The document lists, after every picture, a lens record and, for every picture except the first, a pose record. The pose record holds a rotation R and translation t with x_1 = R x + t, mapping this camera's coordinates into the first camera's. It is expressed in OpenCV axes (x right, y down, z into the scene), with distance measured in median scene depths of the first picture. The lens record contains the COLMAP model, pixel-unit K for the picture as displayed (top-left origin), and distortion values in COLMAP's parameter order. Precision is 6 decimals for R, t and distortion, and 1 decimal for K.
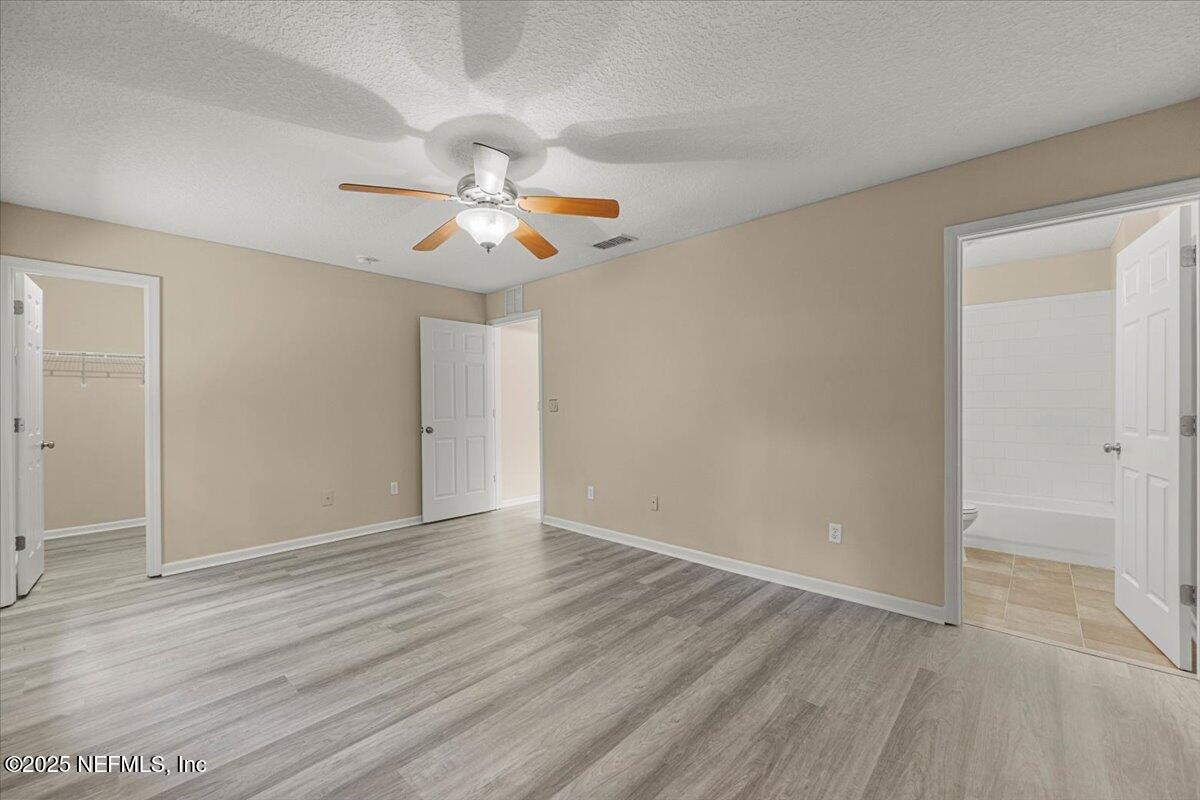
lens RADIAL K [[481.7, 0, 600.3], [0, 481.7, 405.4], [0, 0, 1]] dist [-0.002945, -0.000126]
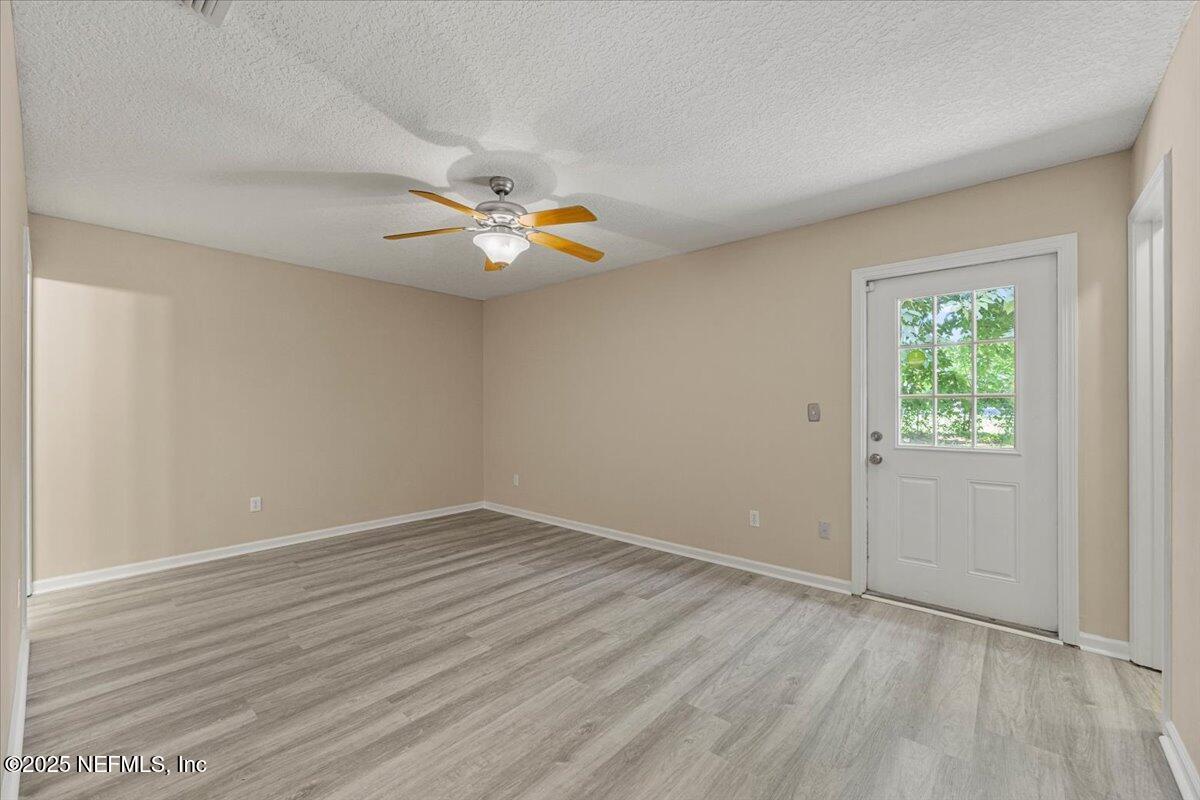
lens RADIAL K [[481.7, 0, 600.3], [0, 481.7, 405.4], [0, 0, 1]] dist [-0.002945, -0.000126]
pose [[-0.999592, 0.007192, -0.027656, -0.361650], [0.007154, 0.999973, 0.001465, -0.006445], [0.027666, 0.001267, -0.999616, 1.786508]]
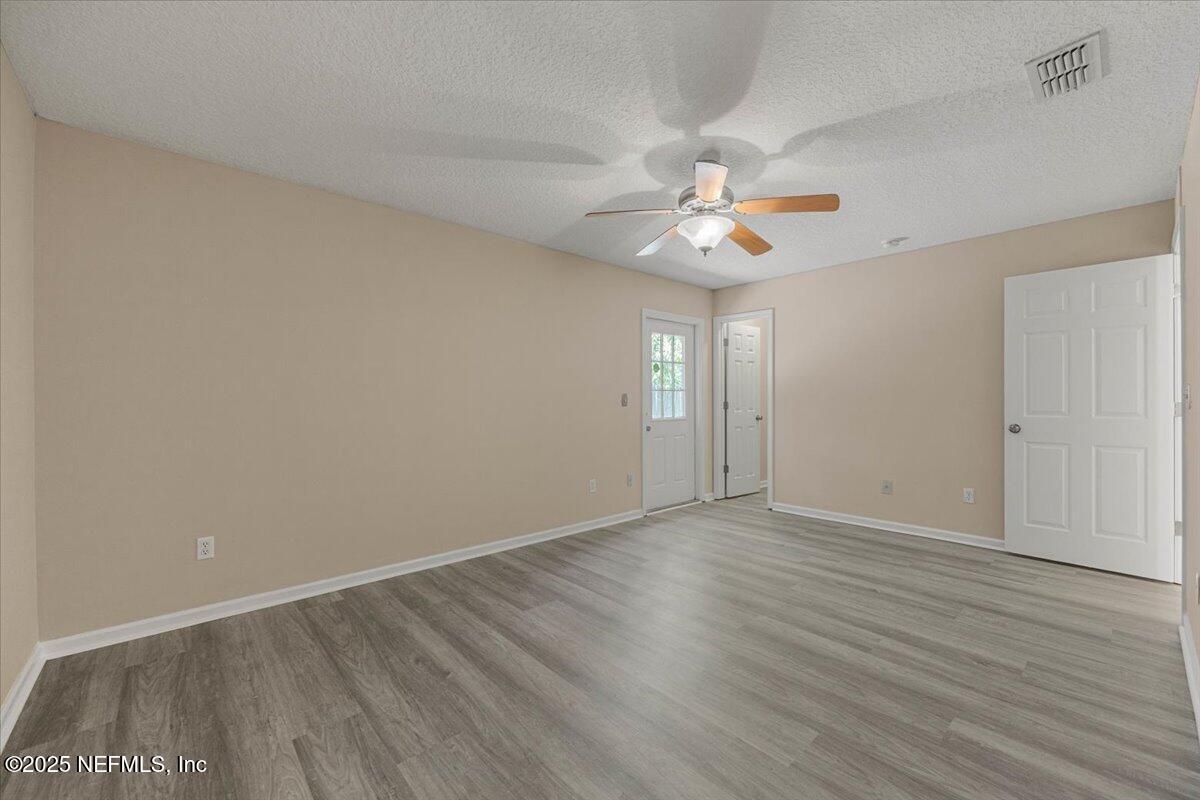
lens RADIAL K [[483.8, 0, 602.1], [0, 483.8, 396.9], [0, 0, 1]] dist [-0.001527, 0.000382]
pose [[-0.092700, 0.007071, -0.995669, 0.742872], [-0.000305, 0.999975, 0.007130, -0.004926], [0.995694, 0.000965, -0.092696, 0.733473]]
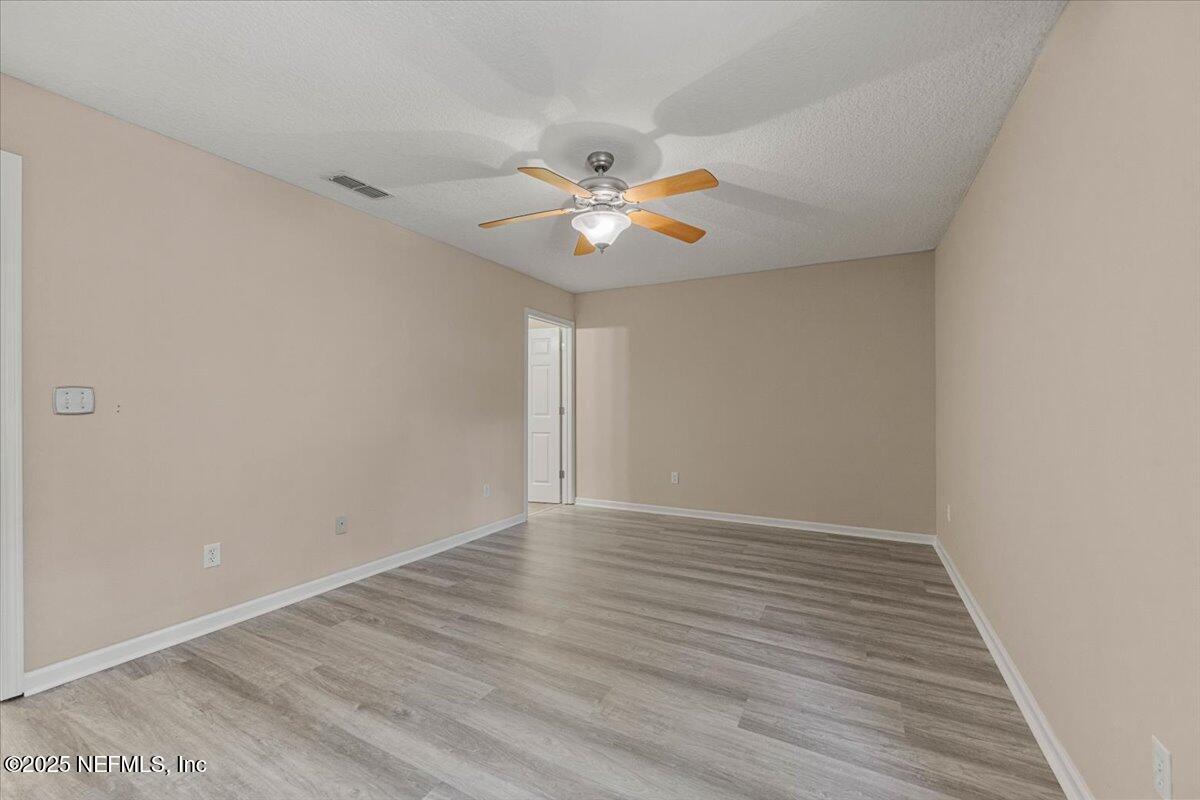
lens RADIAL K [[481.7, 0, 600.3], [0, 481.7, 405.4], [0, 0, 1]] dist [-0.002945, -0.000126]
pose [[-0.250834, 0.000429, 0.968030, -1.037896], [0.002921, 0.999996, 0.000314, 0.008812], [-0.968026, 0.002907, -0.250834, 1.066338]]
